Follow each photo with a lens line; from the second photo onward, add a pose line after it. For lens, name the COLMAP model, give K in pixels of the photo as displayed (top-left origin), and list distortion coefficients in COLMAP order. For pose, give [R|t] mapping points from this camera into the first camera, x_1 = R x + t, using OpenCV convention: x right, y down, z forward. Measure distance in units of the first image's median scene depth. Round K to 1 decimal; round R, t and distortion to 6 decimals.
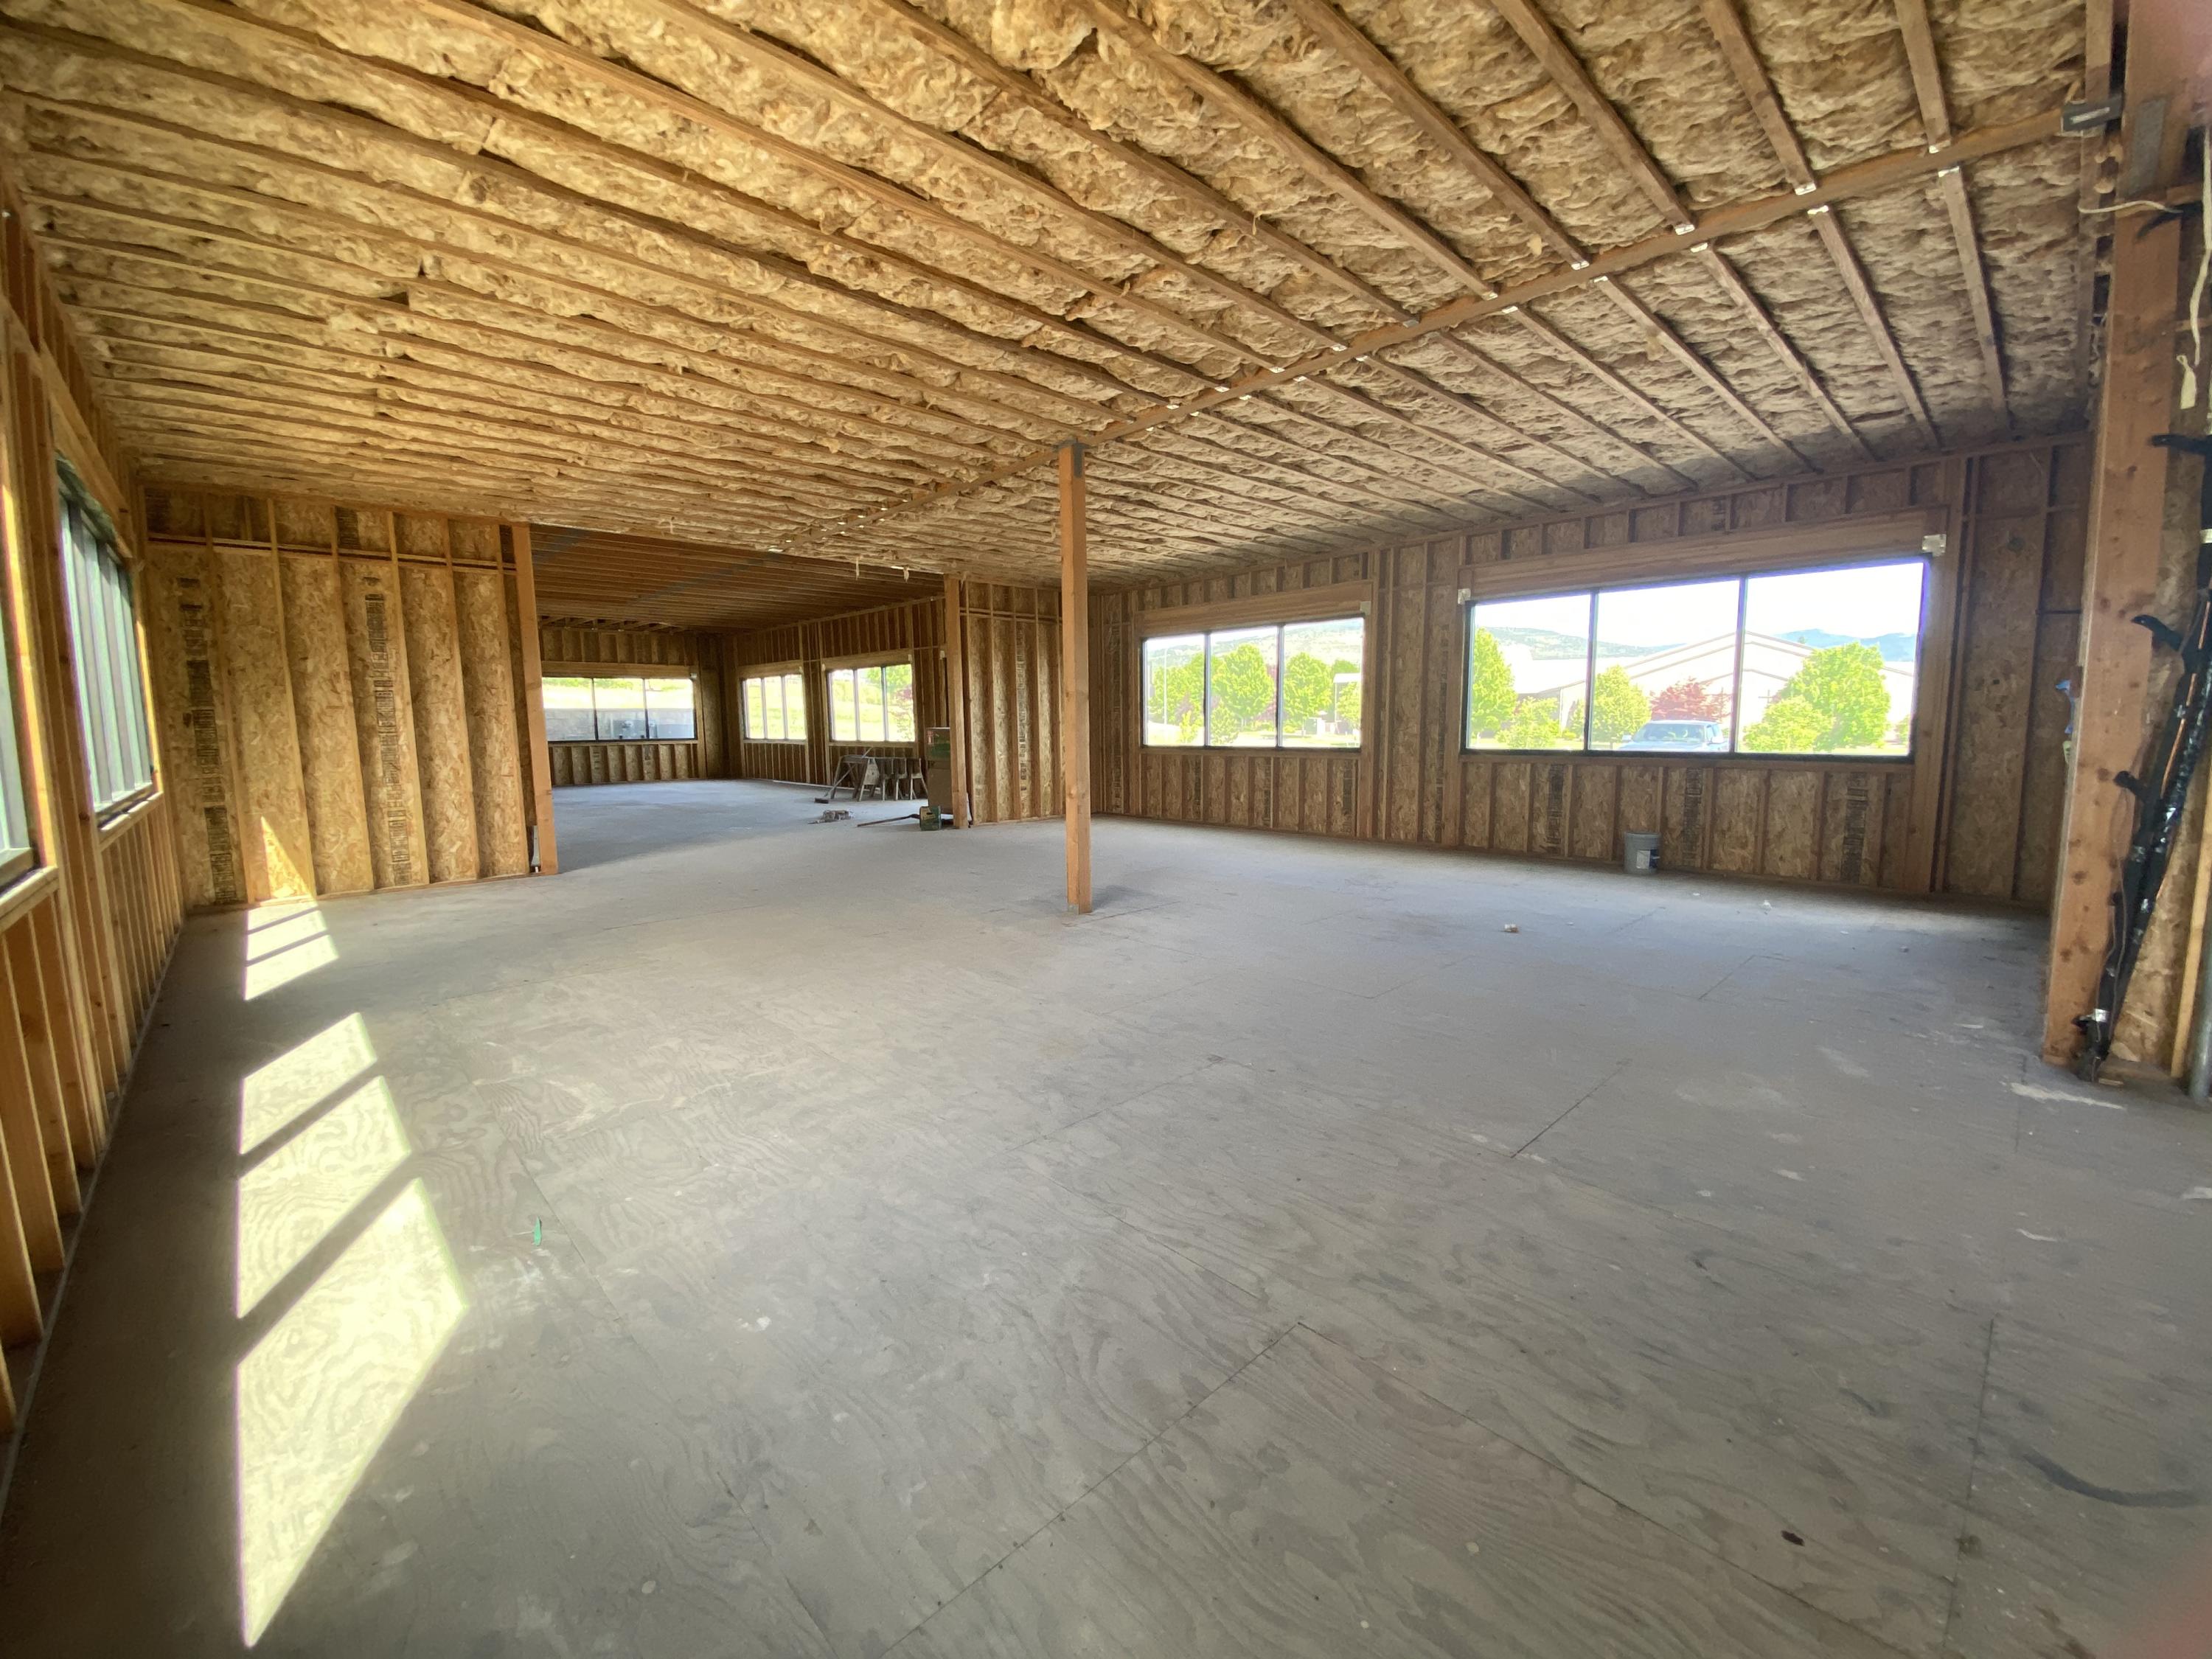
lens RADIAL K [[906.0, 0, 1099.3], [0, 906.0, 825.6], [0, 0, 1]] dist [0.001824, 0.000076]
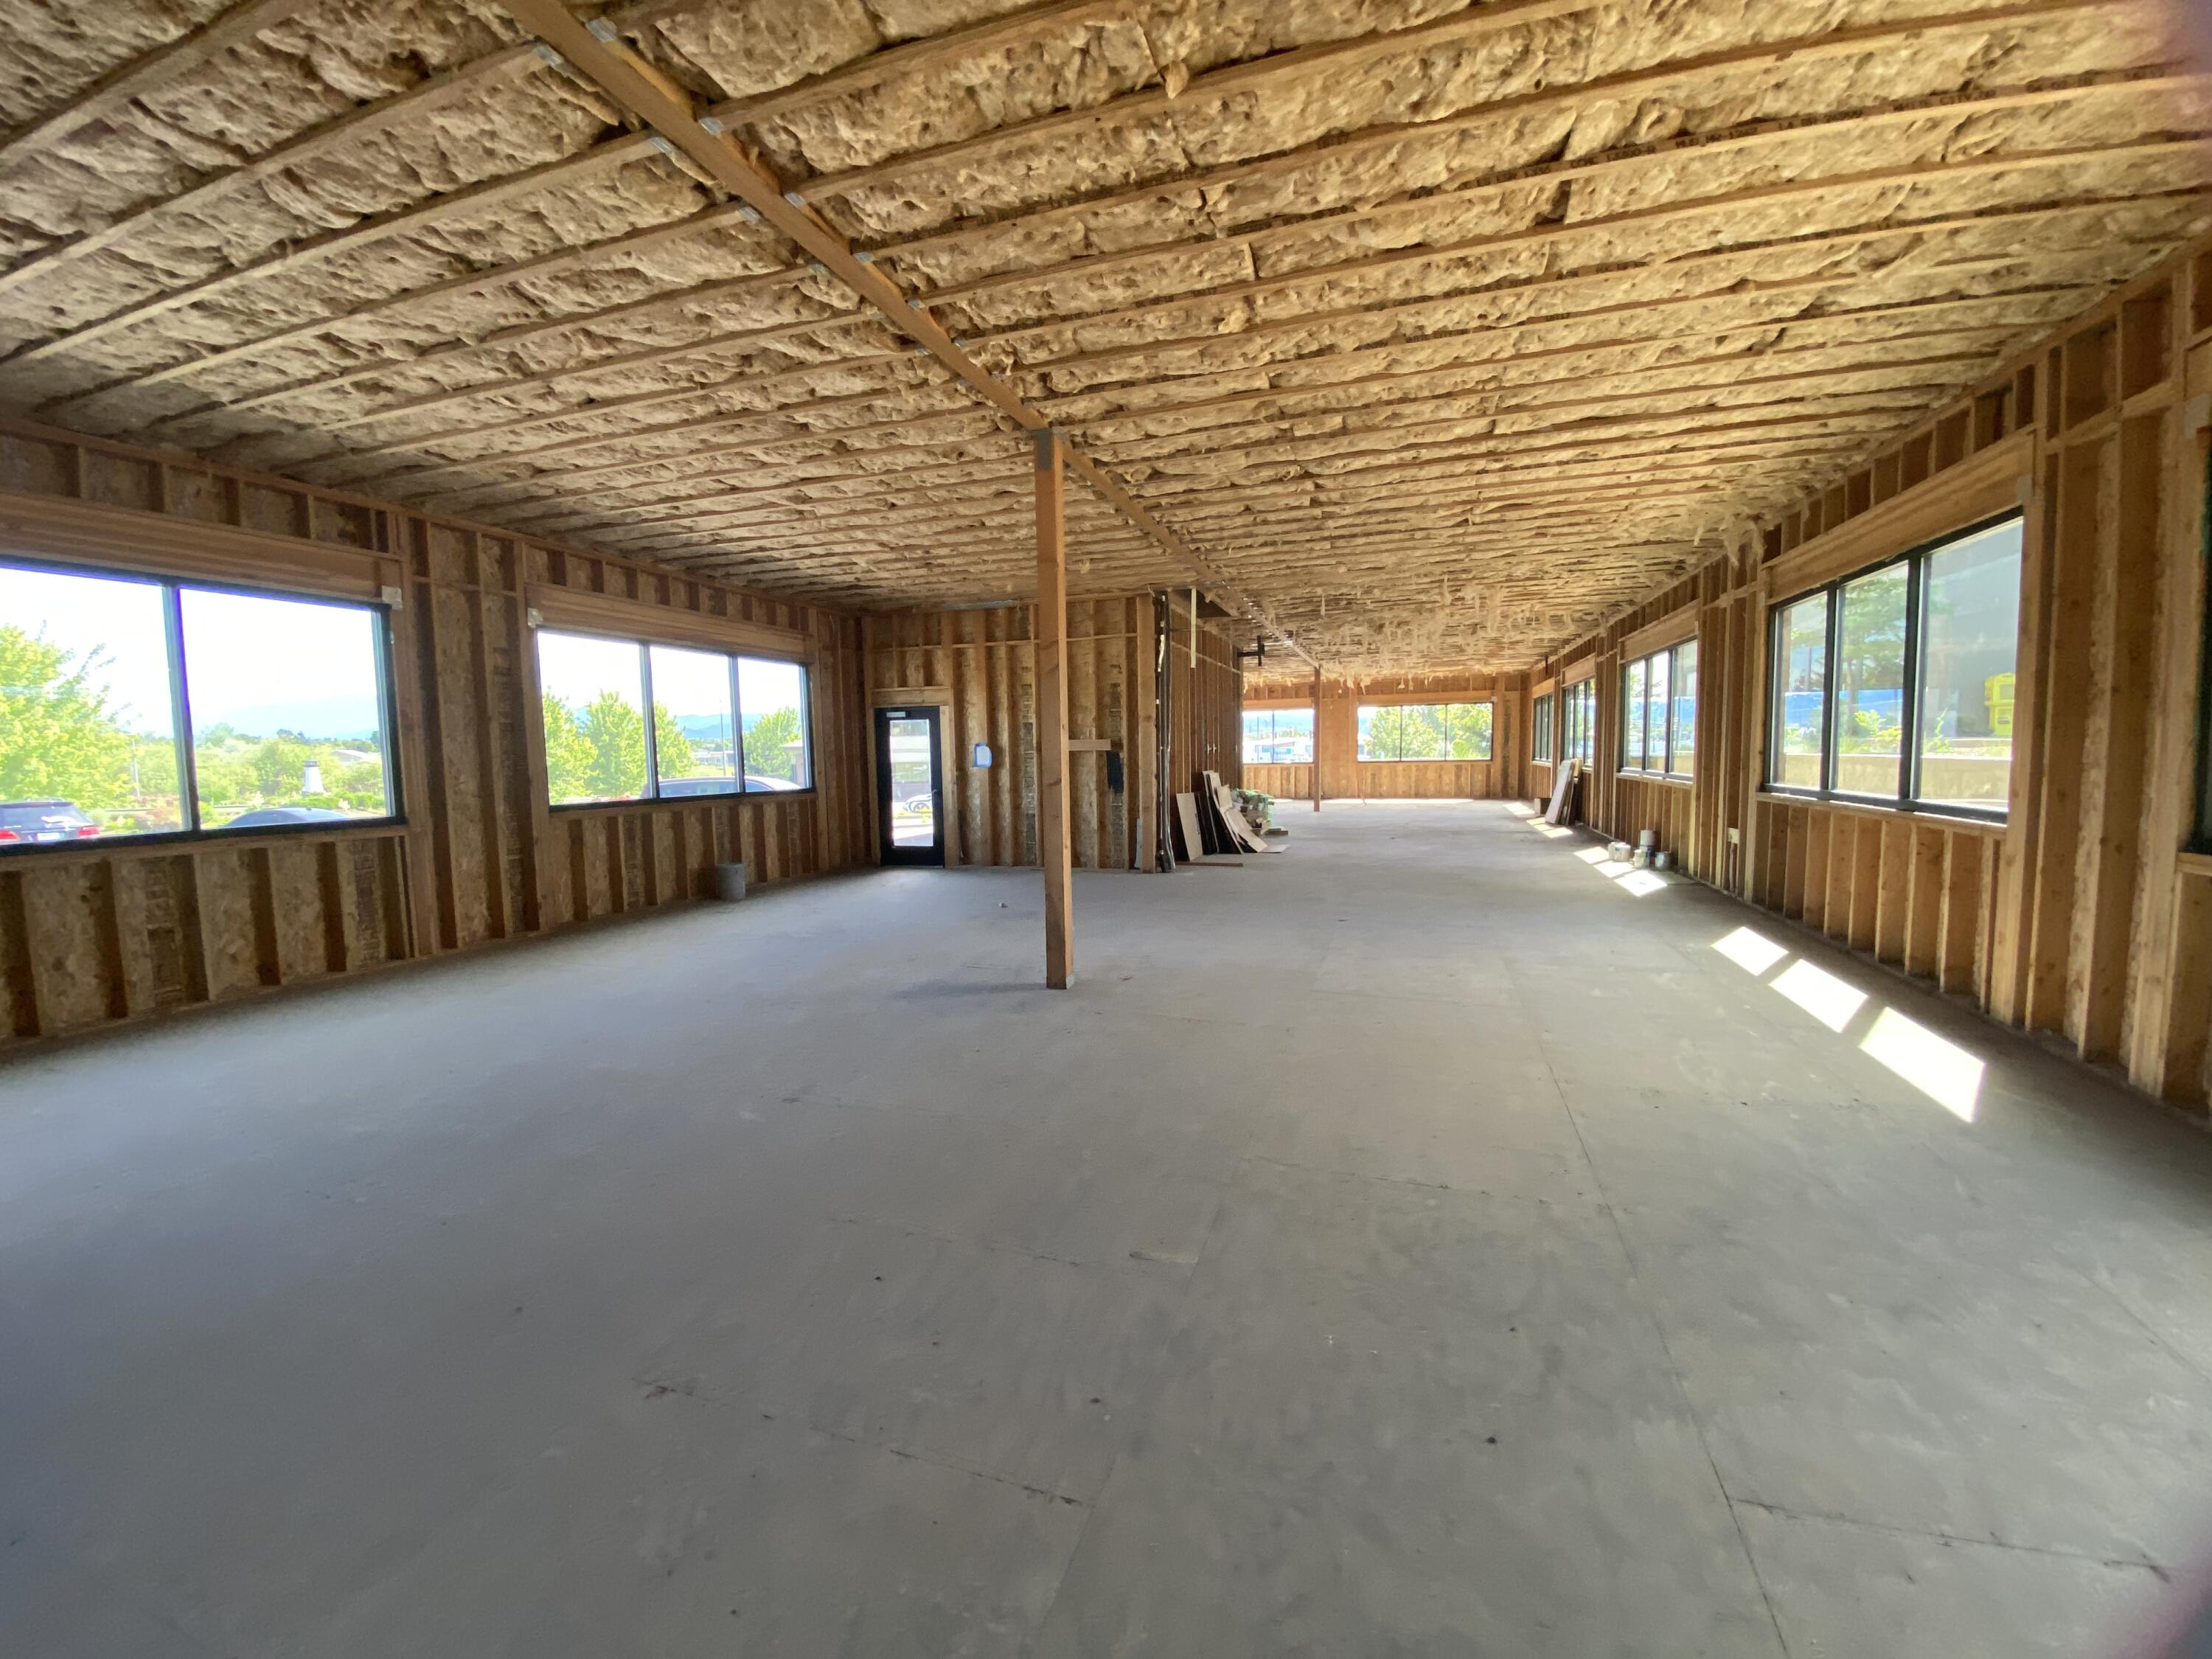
lens RADIAL K [[906.0, 0, 1098.4], [0, 906.0, 822.5], [0, 0, 1]] dist [0.001824, 0.000076]
pose [[-0.469632, -0.053044, 0.881268, -0.602488], [0.125564, 0.984033, 0.126143, -0.121600], [-0.873888, 0.169896, -0.455473, 1.033222]]
